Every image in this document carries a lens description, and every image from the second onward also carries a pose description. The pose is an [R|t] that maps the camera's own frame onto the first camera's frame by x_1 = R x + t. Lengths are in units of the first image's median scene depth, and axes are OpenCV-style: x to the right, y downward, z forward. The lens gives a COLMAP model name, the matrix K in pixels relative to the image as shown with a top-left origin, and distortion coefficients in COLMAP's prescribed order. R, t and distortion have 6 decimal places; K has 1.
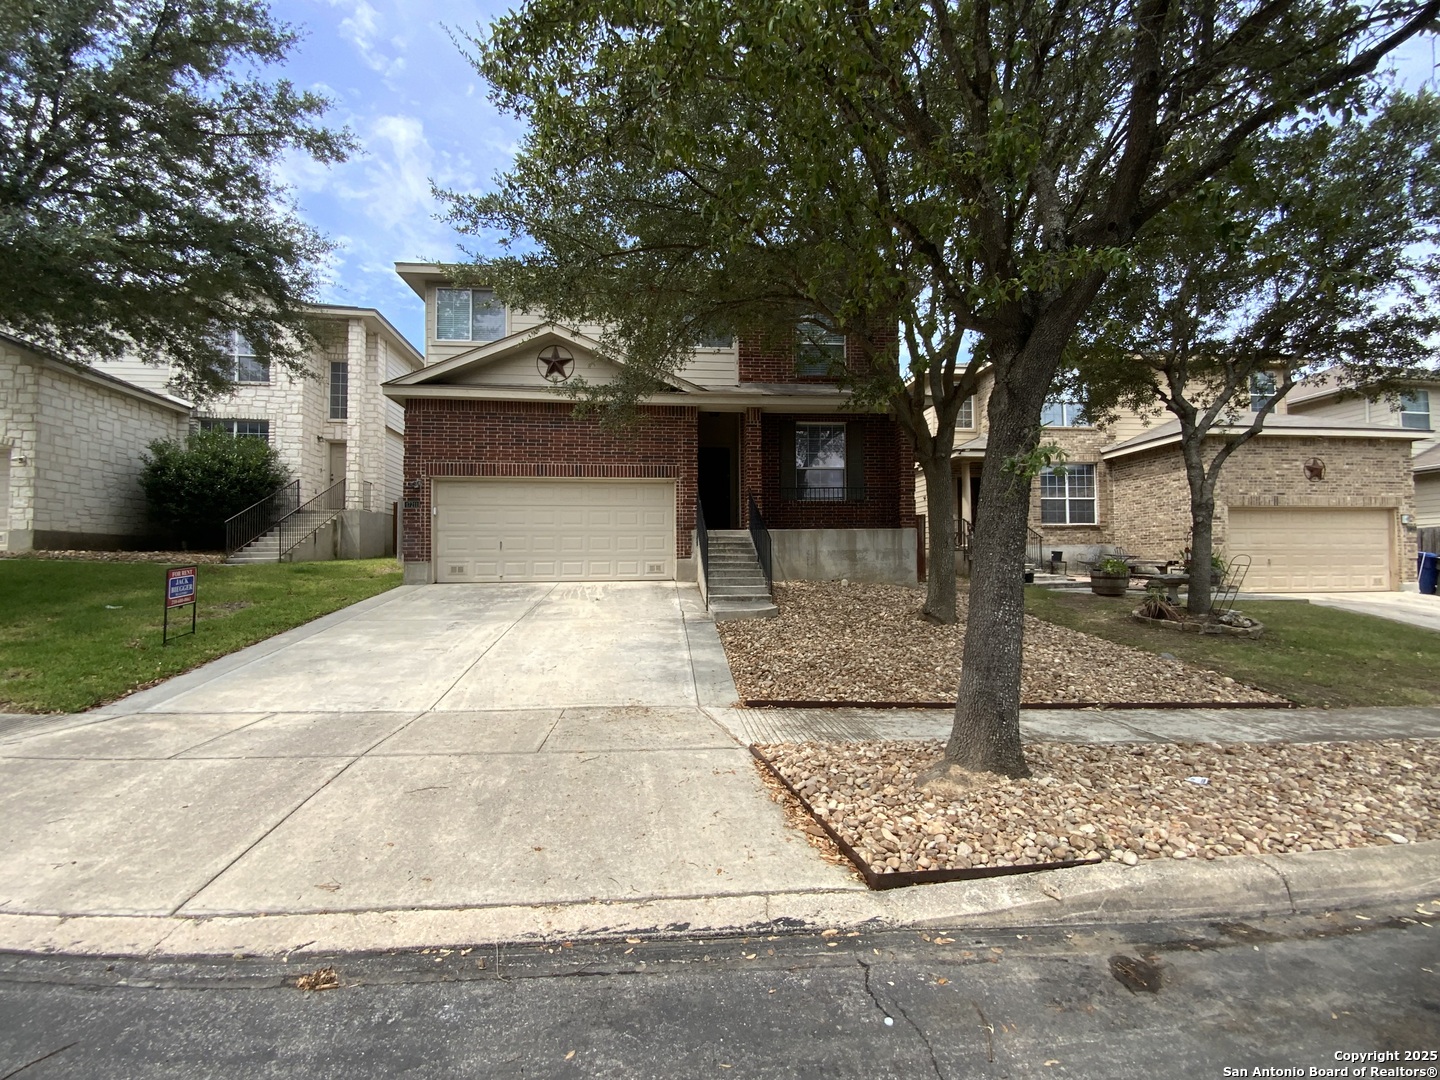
lens RADIAL K [[582.4, 0, 722.5], [0, 582.4, 540.8], [0, 0, 1]] dist [0.026461, -0.021344]
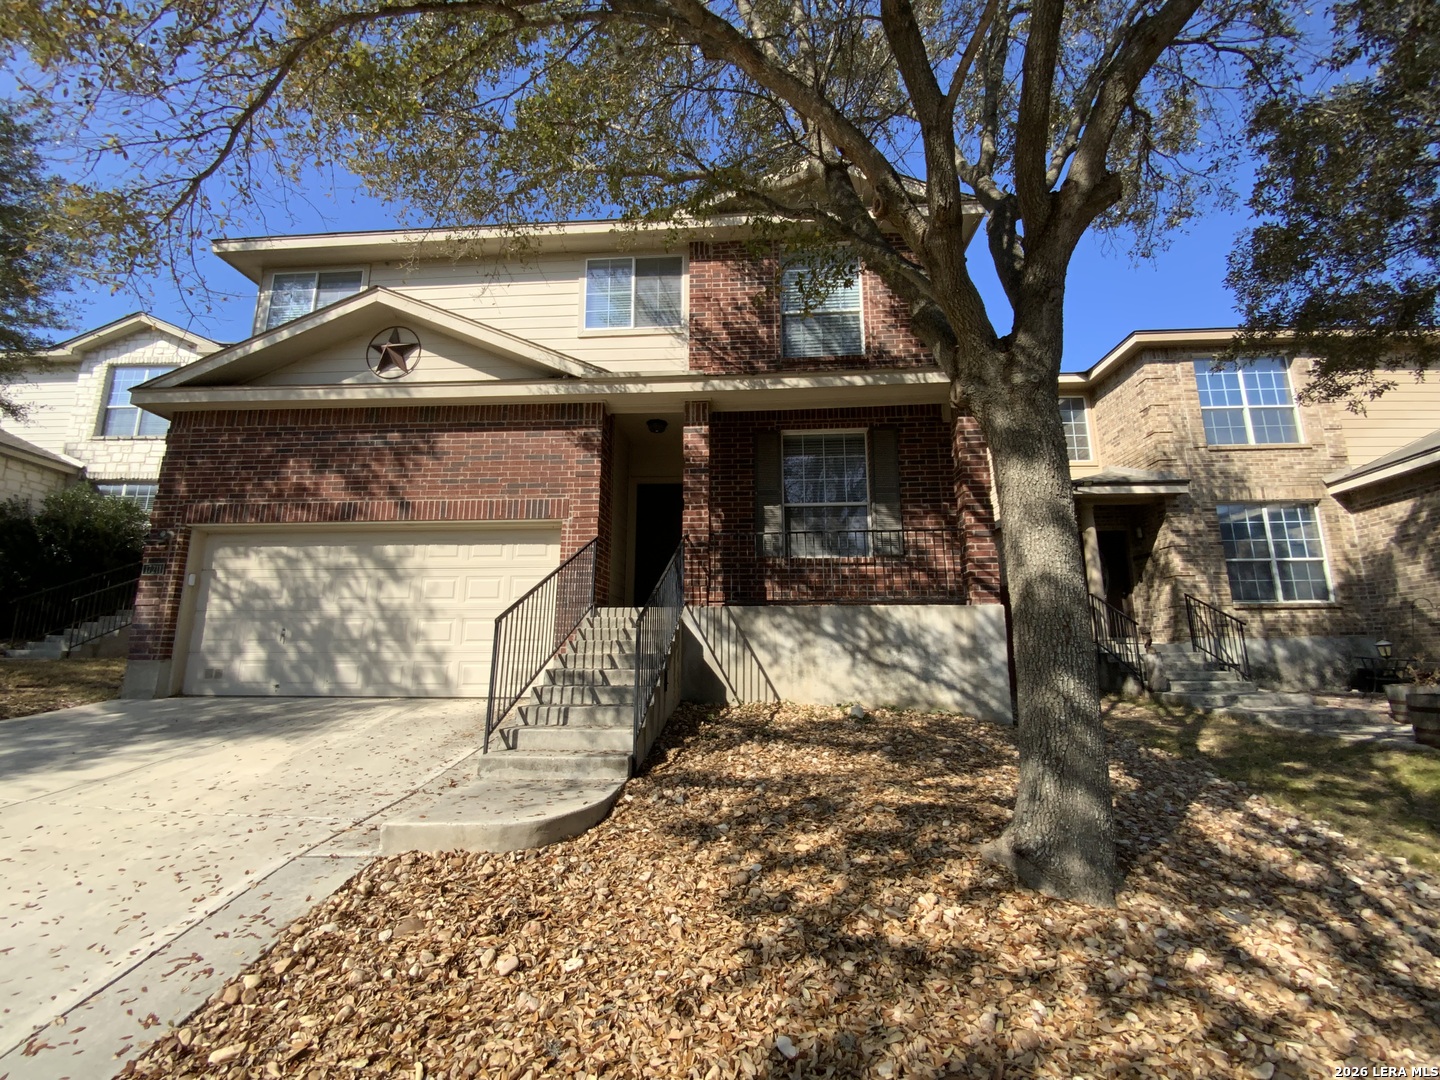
lens RADIAL K [[585.1, 0, 721.4], [0, 585.1, 542.1], [0, 0, 1]] dist [0.021923, -0.019096]
pose [[0.987490, -0.020849, -0.156296, 0.192320], [-0.003473, 0.988104, -0.153751, 0.007548], [0.157642, 0.152370, 0.975670, 0.499683]]
